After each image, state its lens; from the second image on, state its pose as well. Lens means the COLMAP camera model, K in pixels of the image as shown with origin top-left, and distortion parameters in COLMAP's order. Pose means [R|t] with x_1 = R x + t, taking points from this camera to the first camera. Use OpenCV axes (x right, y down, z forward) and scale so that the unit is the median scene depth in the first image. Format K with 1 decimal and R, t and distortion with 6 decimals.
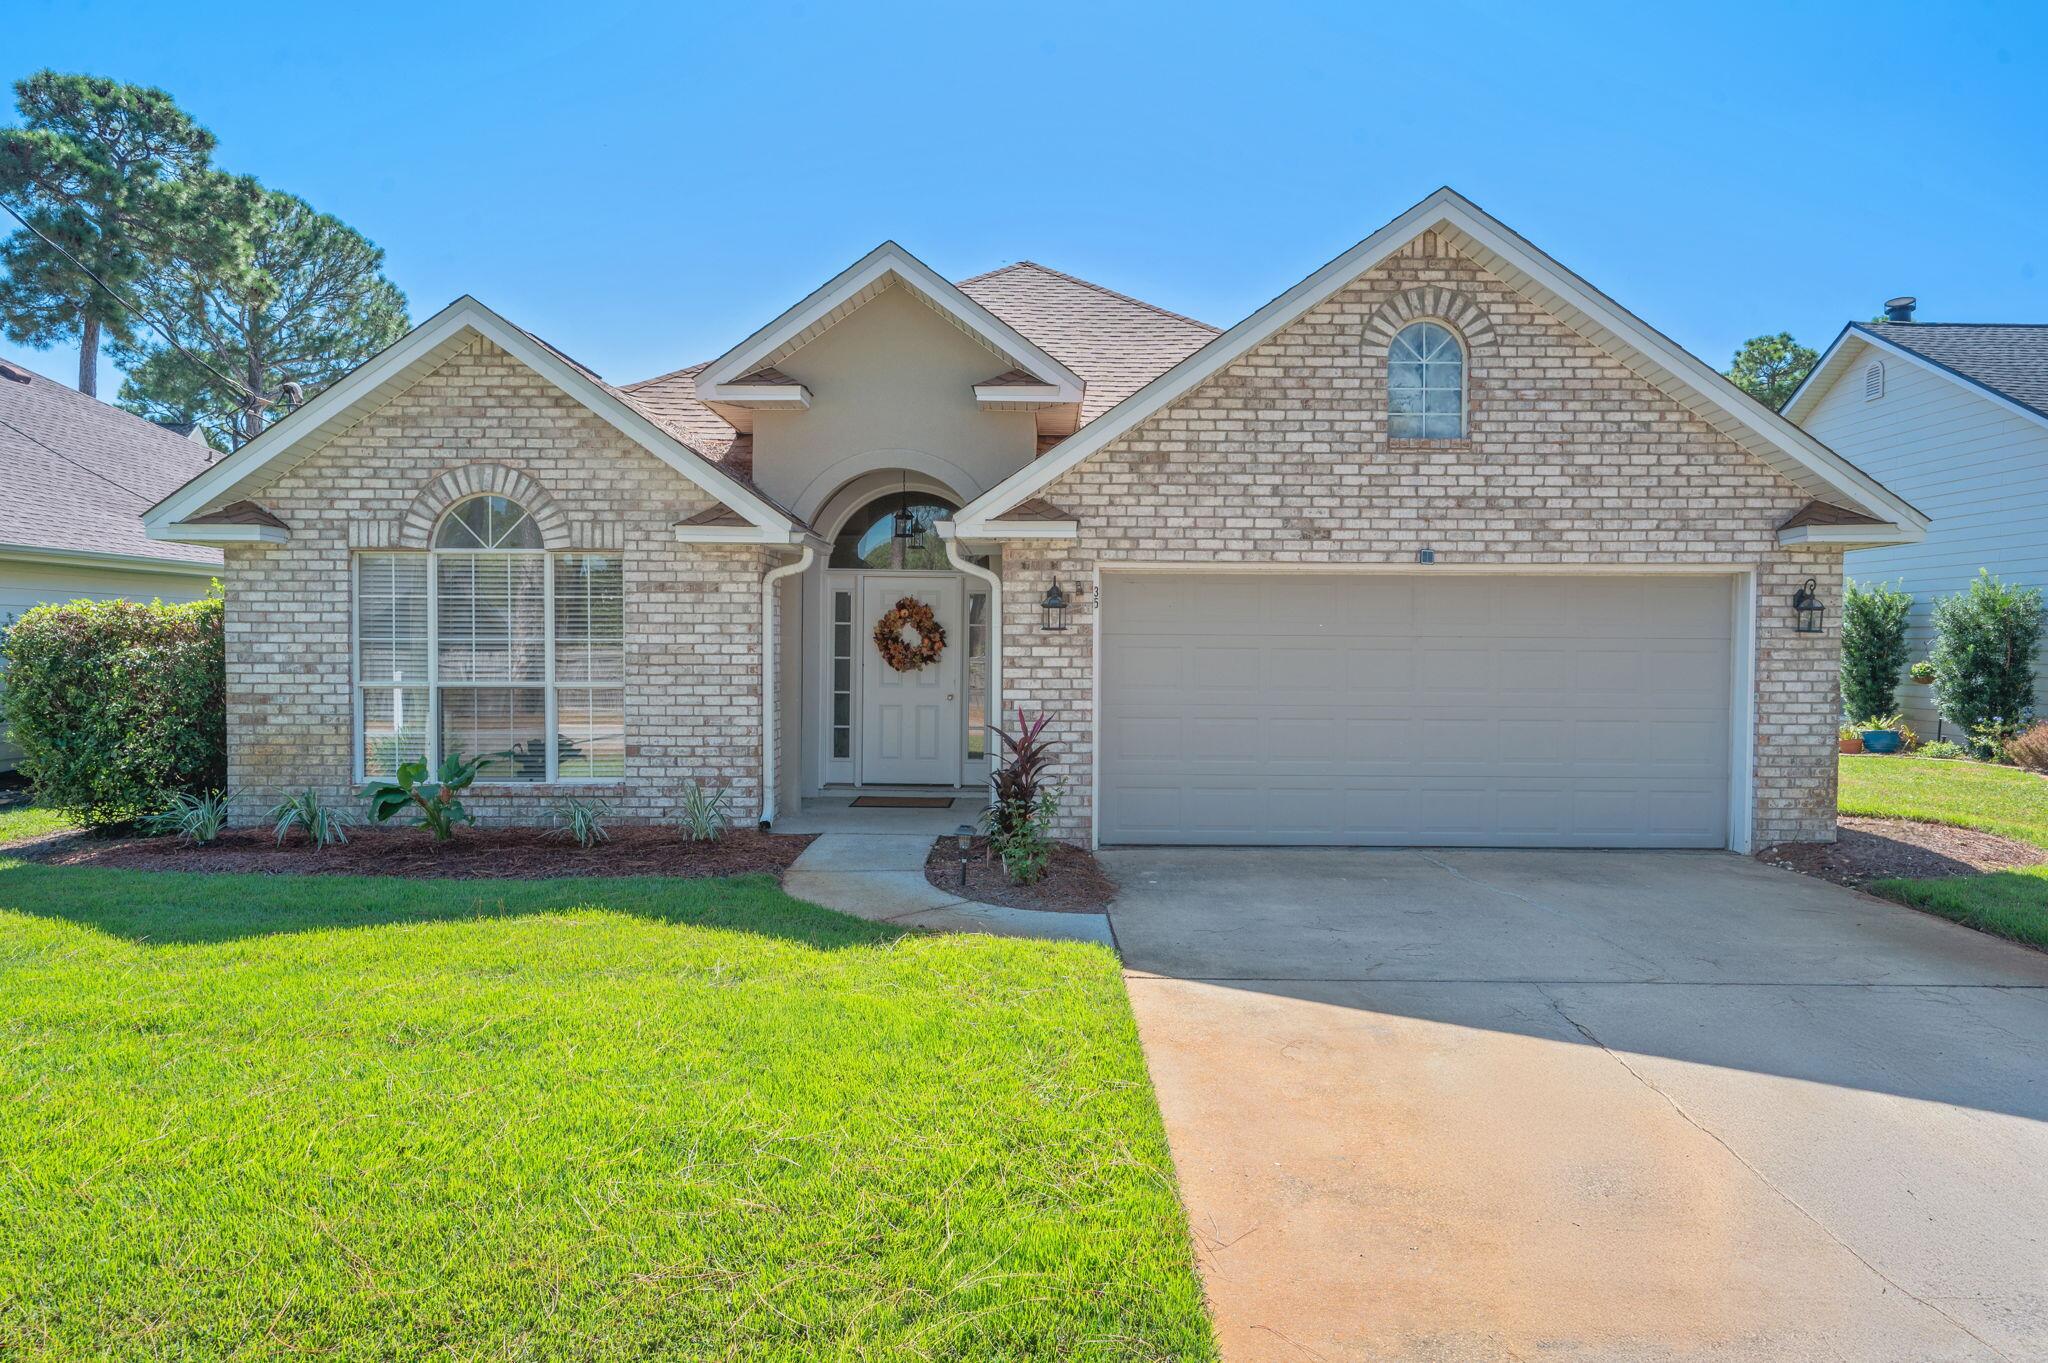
lens RADIAL K [[1044.7, 0, 1018.8], [0, 1044.7, 674.8], [0, 0, 1]] dist [-0.001075, -0.001378]
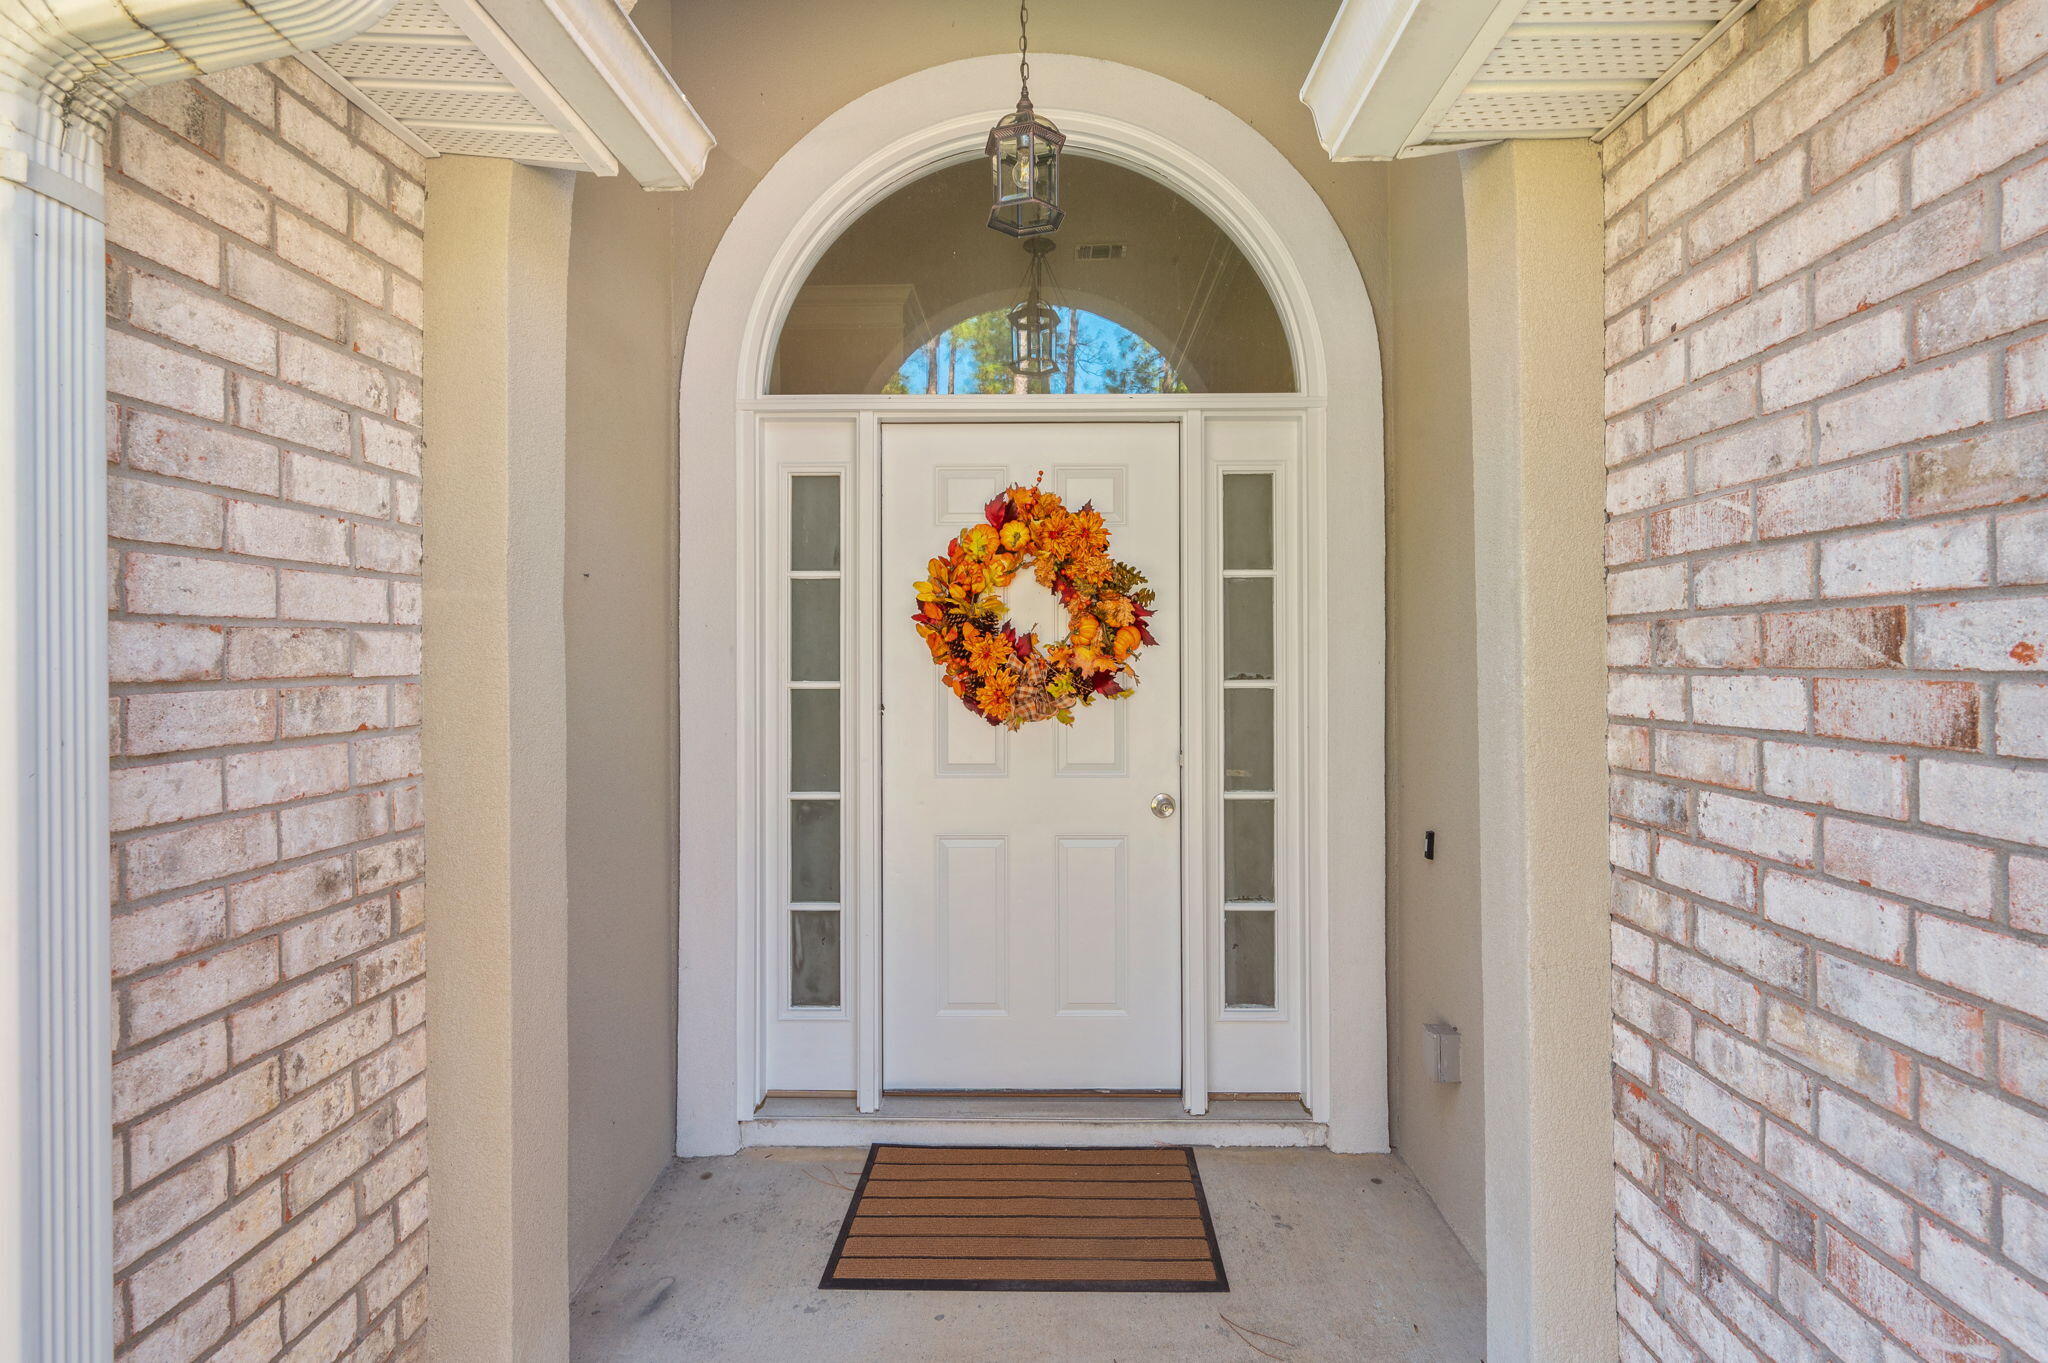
lens RADIAL K [[939.0, 0, 1032.0], [0, 939.0, 662.0], [0, 0, 1]] dist [0.000325, -0.001400]
pose [[0.999800, -0.014446, -0.013856, -0.134170], [0.014096, 0.999586, -0.025066, -0.019963], [0.014212, 0.024866, 0.999590, 0.962308]]
